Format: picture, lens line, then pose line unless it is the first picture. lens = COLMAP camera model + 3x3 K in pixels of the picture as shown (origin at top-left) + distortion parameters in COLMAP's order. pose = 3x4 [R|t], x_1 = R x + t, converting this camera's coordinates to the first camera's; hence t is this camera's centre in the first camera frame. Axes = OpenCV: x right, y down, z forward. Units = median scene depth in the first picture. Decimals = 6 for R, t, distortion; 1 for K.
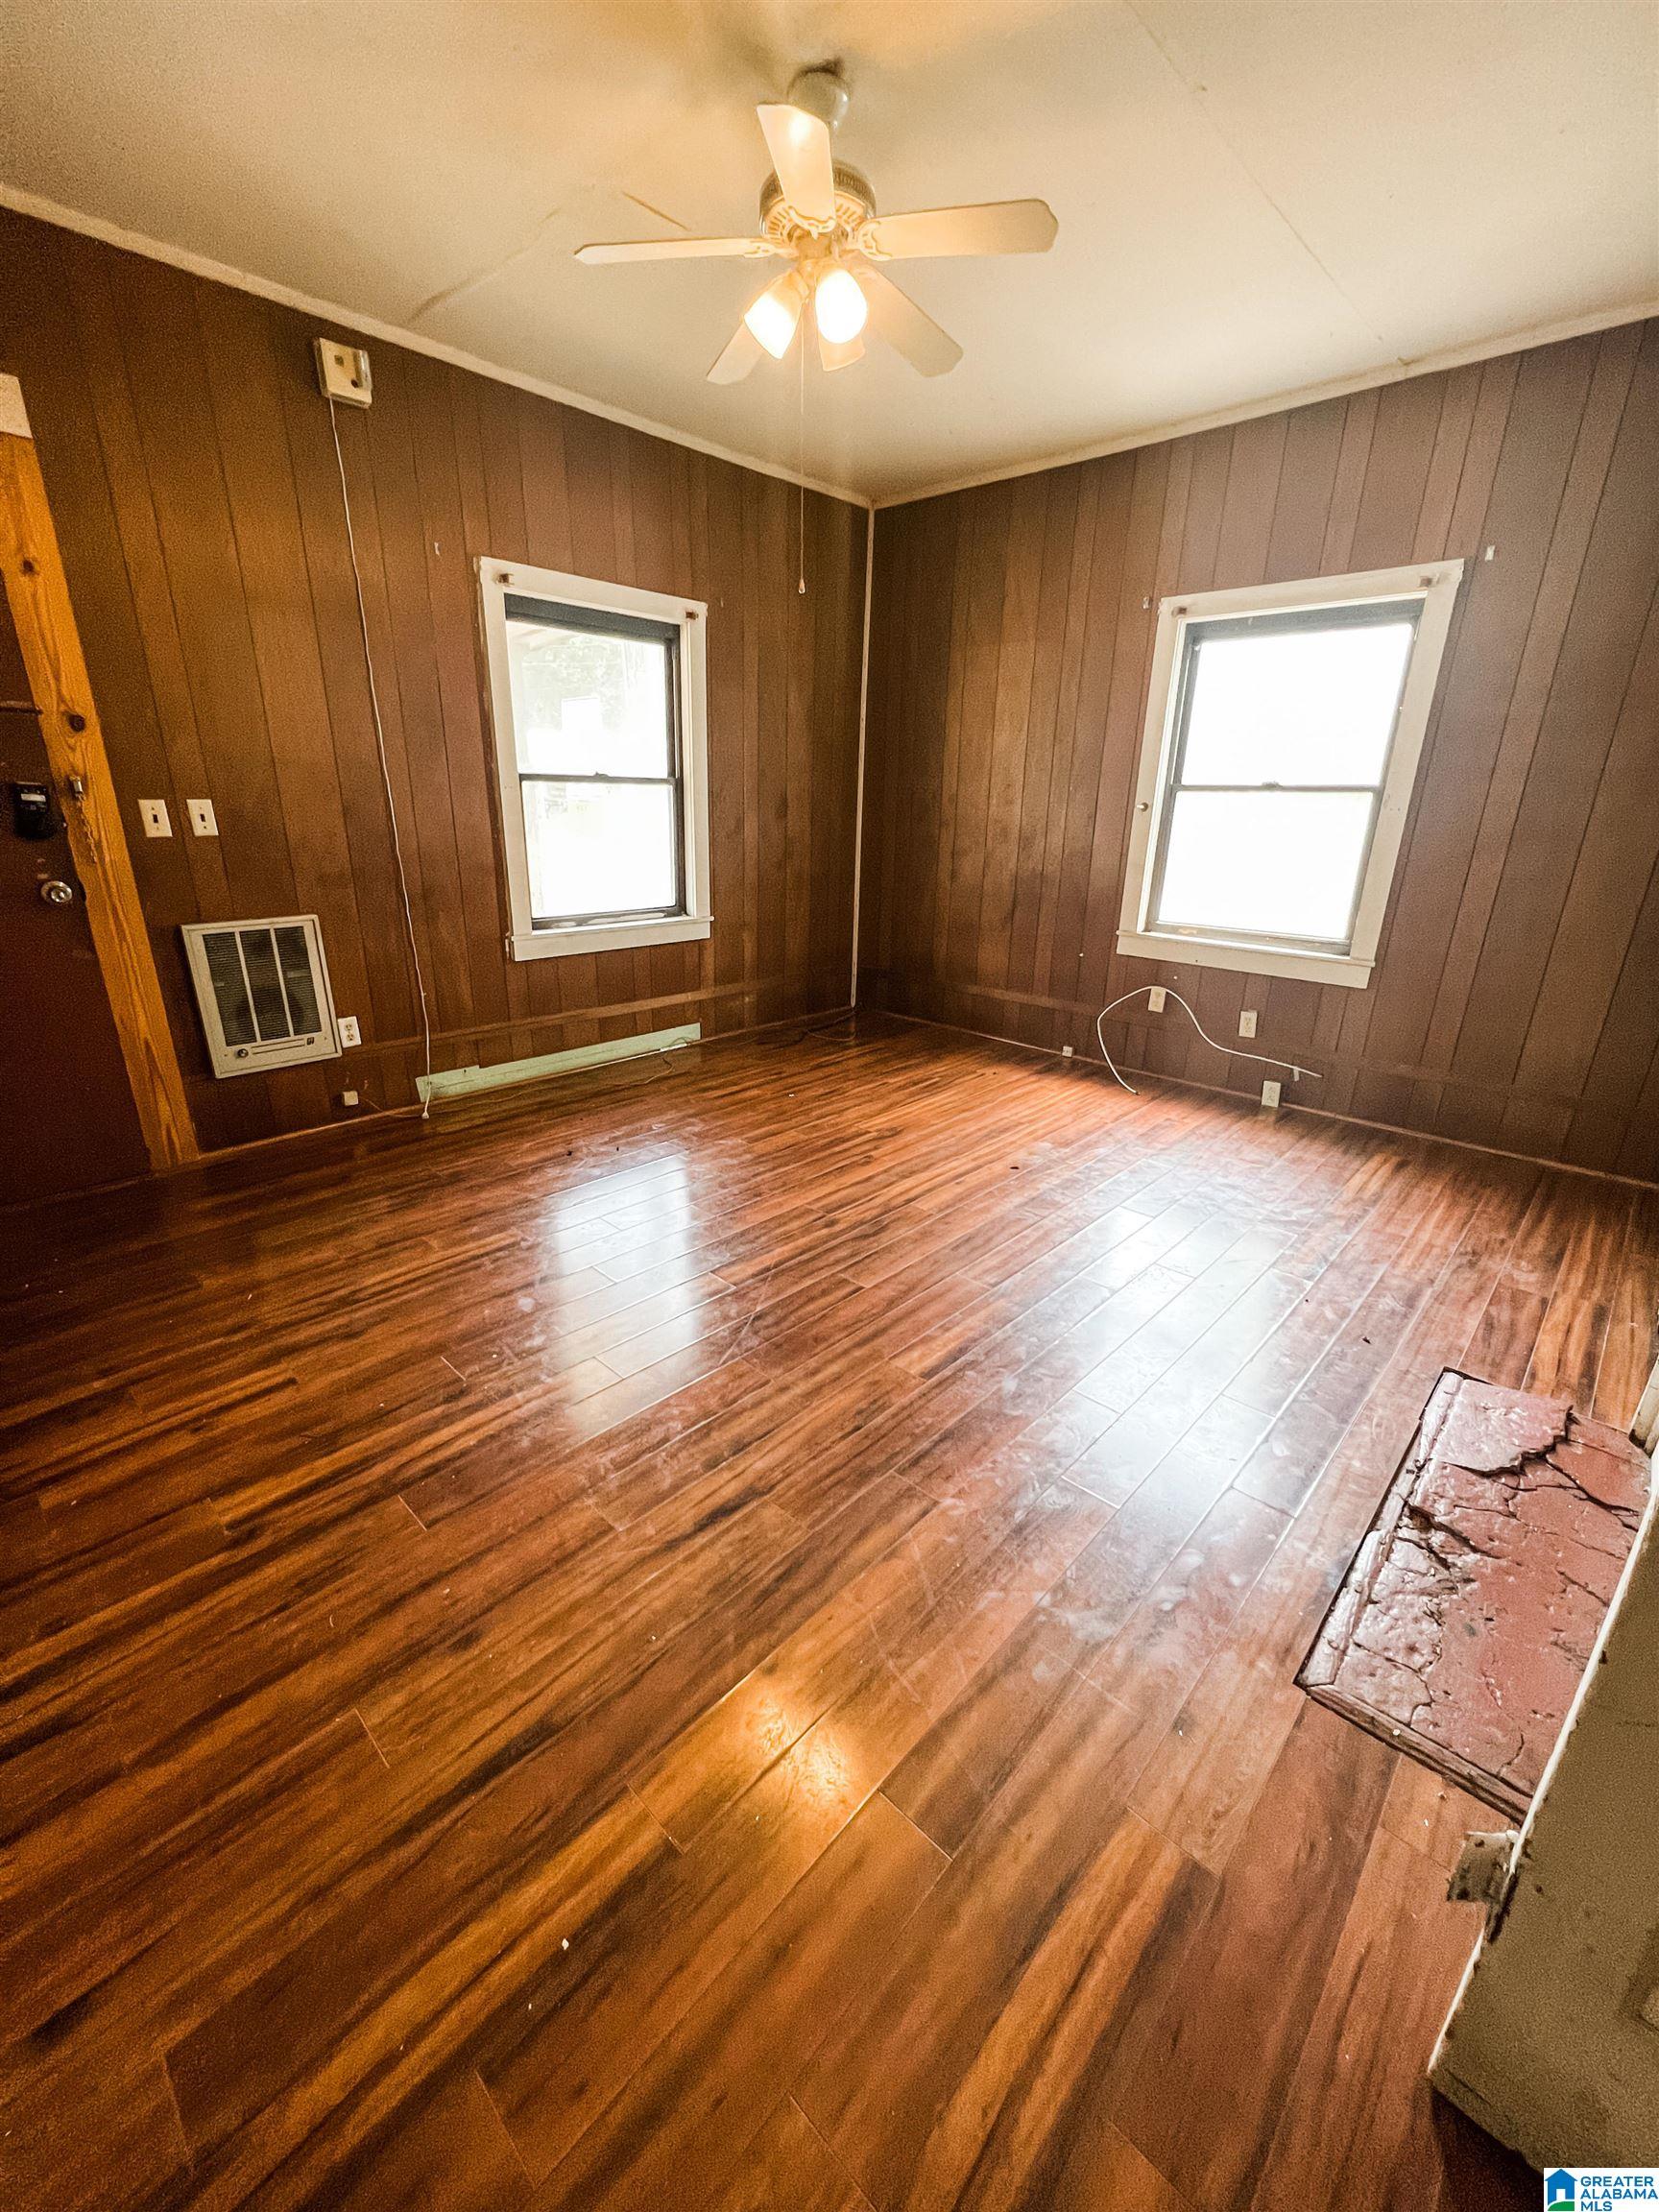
lens RADIAL K [[888.4, 0, 826.4], [0, 888.4, 1106.5], [0, 0, 1]] dist [-0.002053, 0.000837]
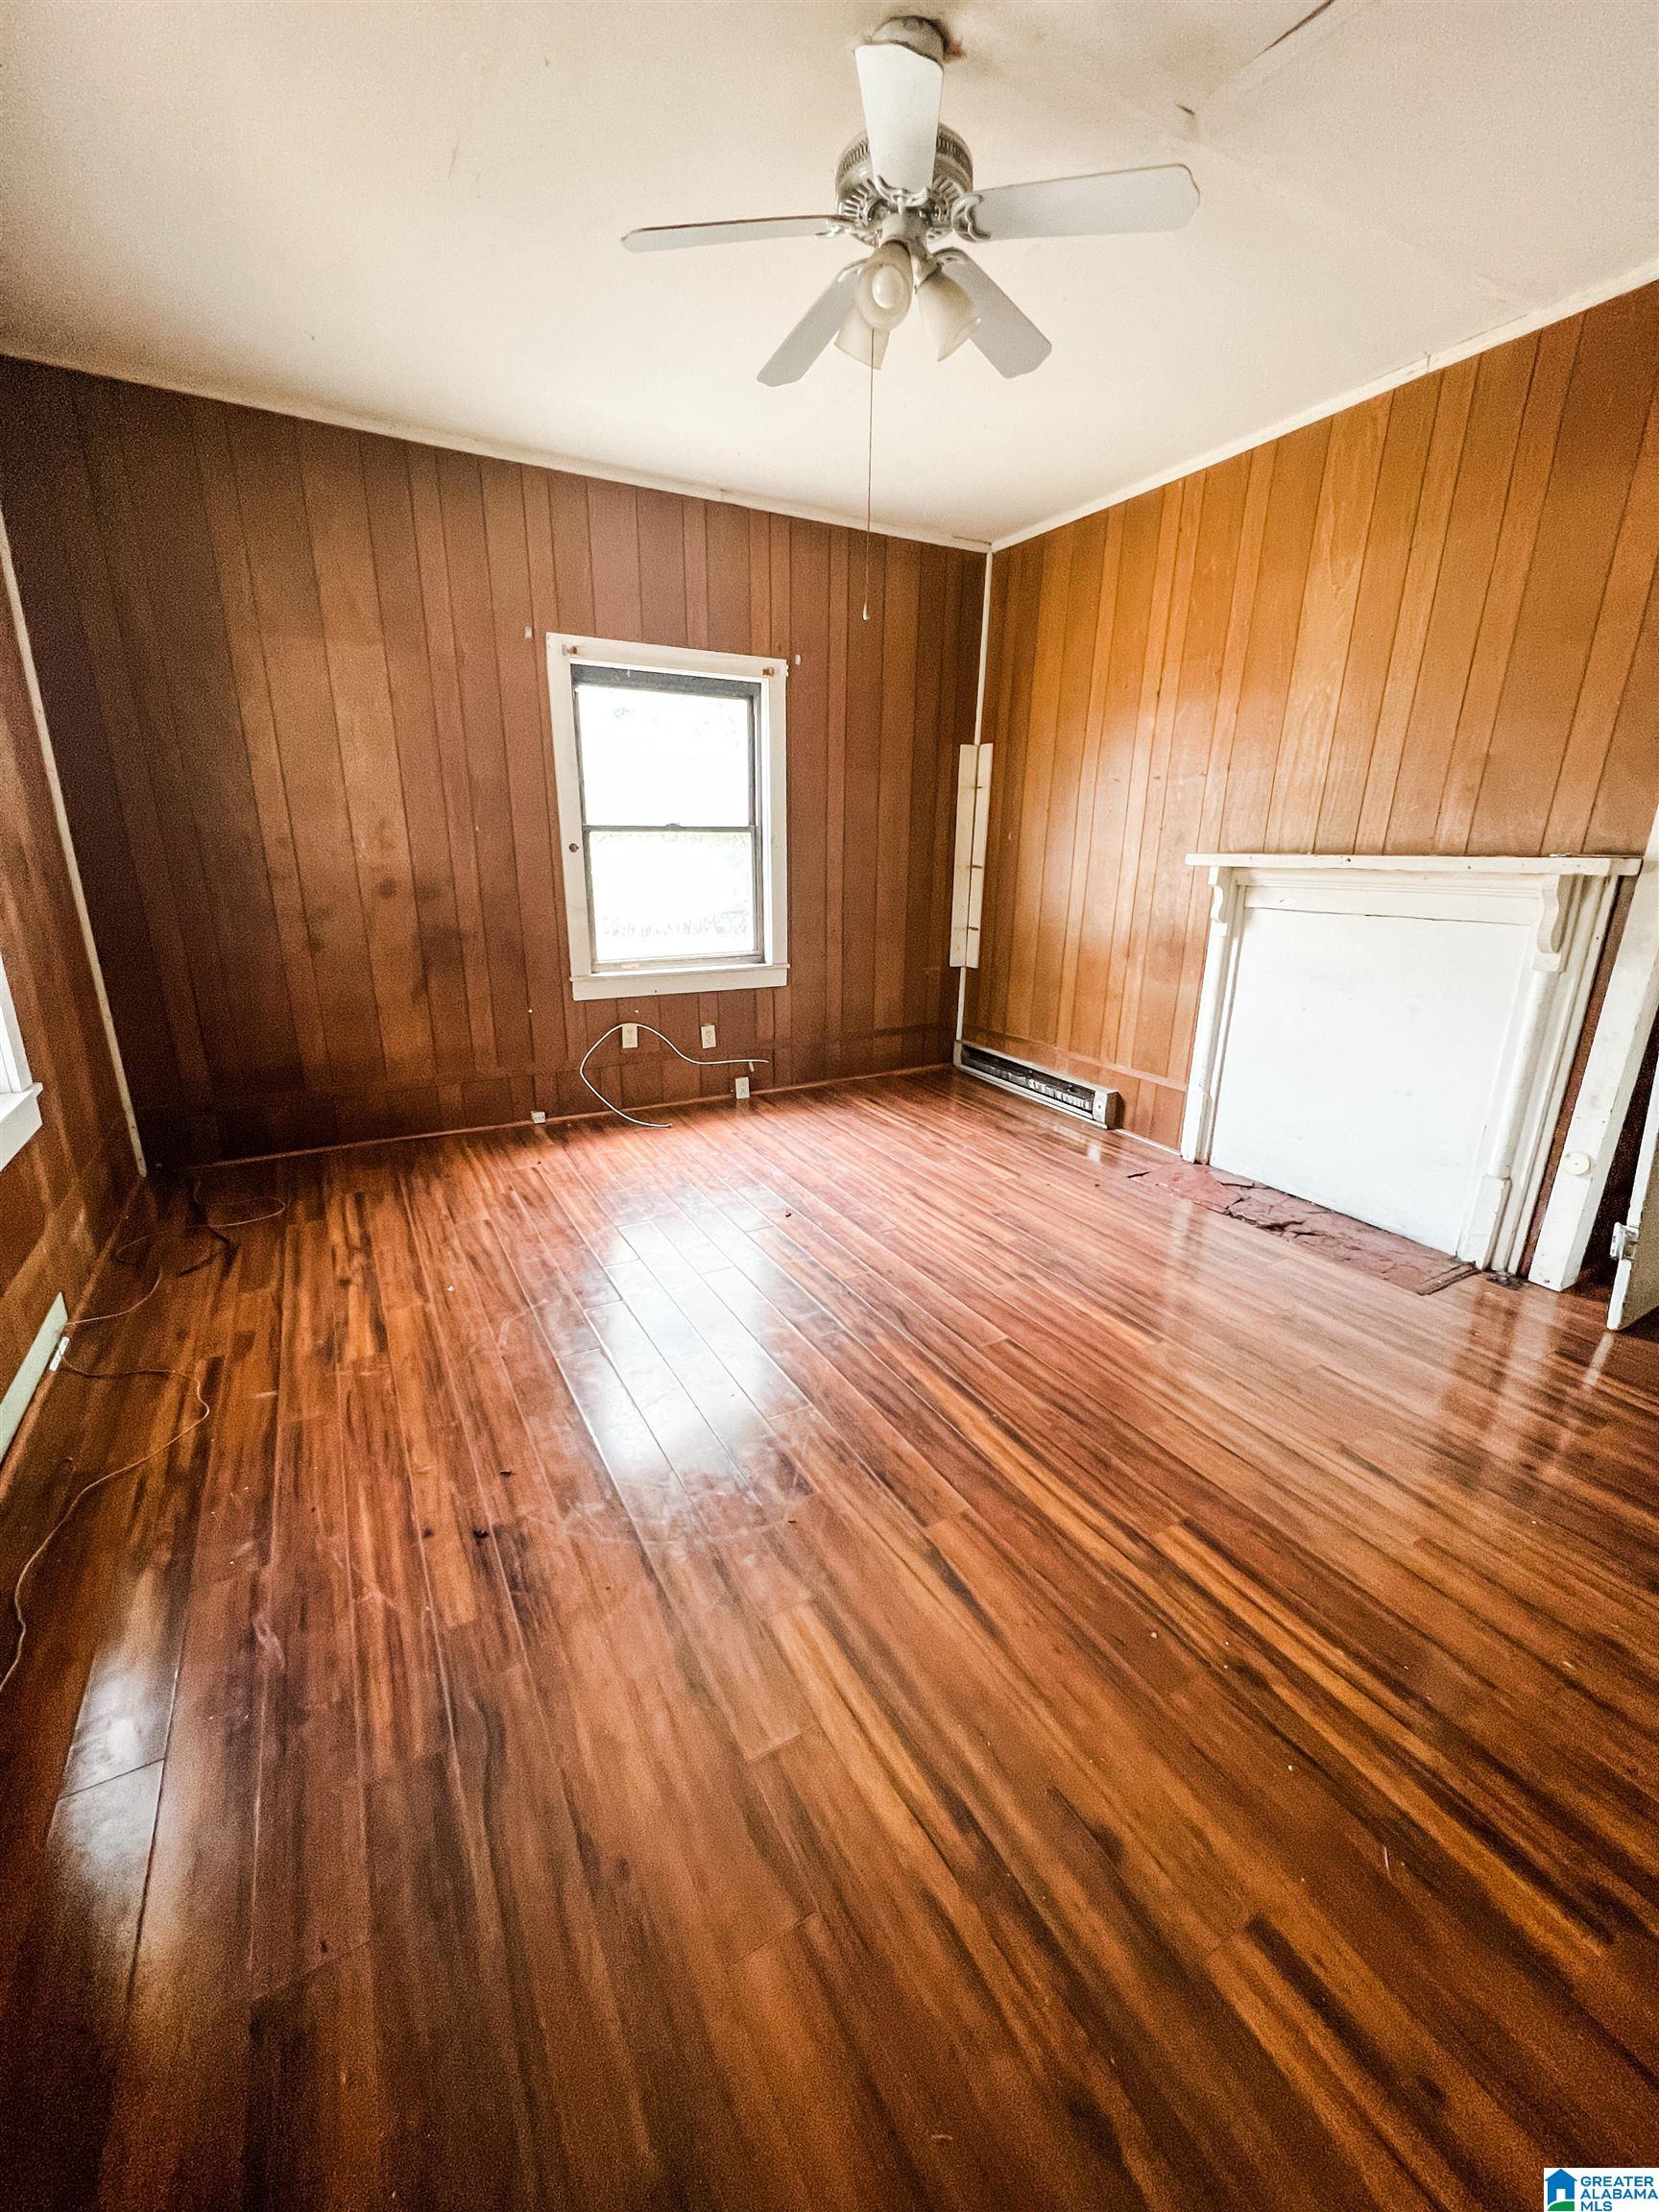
lens RADIAL K [[888.4, 0, 824.1], [0, 888.4, 1108.5], [0, 0, 1]] dist [-0.002053, 0.000837]
pose [[0.300828, -0.296531, 0.906406, -0.550813], [0.309311, 0.929391, 0.201393, -0.196843], [-0.902125, 0.219777, 0.371307, 0.489638]]
